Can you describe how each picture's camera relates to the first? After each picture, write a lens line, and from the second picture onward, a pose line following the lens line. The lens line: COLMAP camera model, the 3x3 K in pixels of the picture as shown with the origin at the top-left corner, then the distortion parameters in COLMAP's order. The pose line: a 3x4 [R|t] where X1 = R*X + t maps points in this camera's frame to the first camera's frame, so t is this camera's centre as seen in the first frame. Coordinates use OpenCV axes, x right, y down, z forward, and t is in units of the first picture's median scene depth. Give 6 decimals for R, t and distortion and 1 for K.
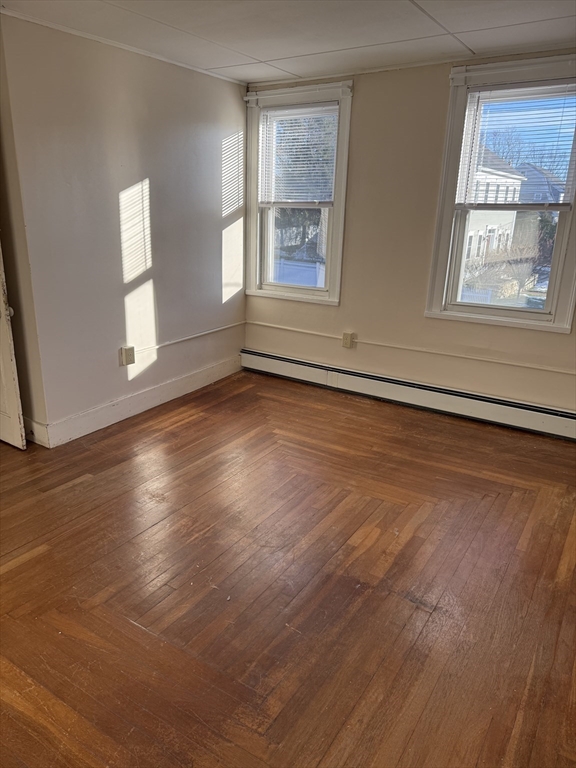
lens RADIAL K [[539.1, 0, 286.5], [0, 539.1, 381.9], [0, 0, 1]] dist [0.041434, -0.019401]
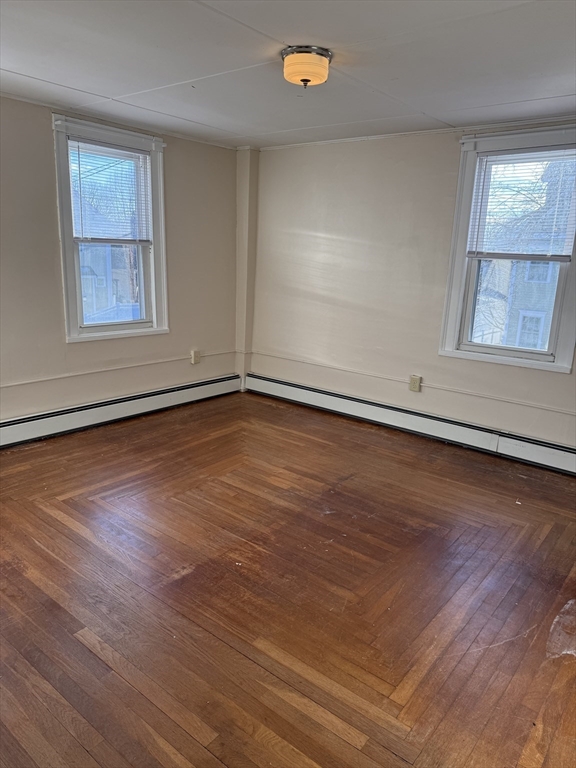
lens RADIAL K [[539.1, 0, 287.2], [0, 539.1, 385.4], [0, 0, 1]] dist [0.041434, -0.019401]
pose [[0.098157, -0.251569, 0.962849, -0.918170], [0.264591, 0.939295, 0.218442, -0.203131], [-0.959352, 0.233320, 0.158761, 0.566334]]
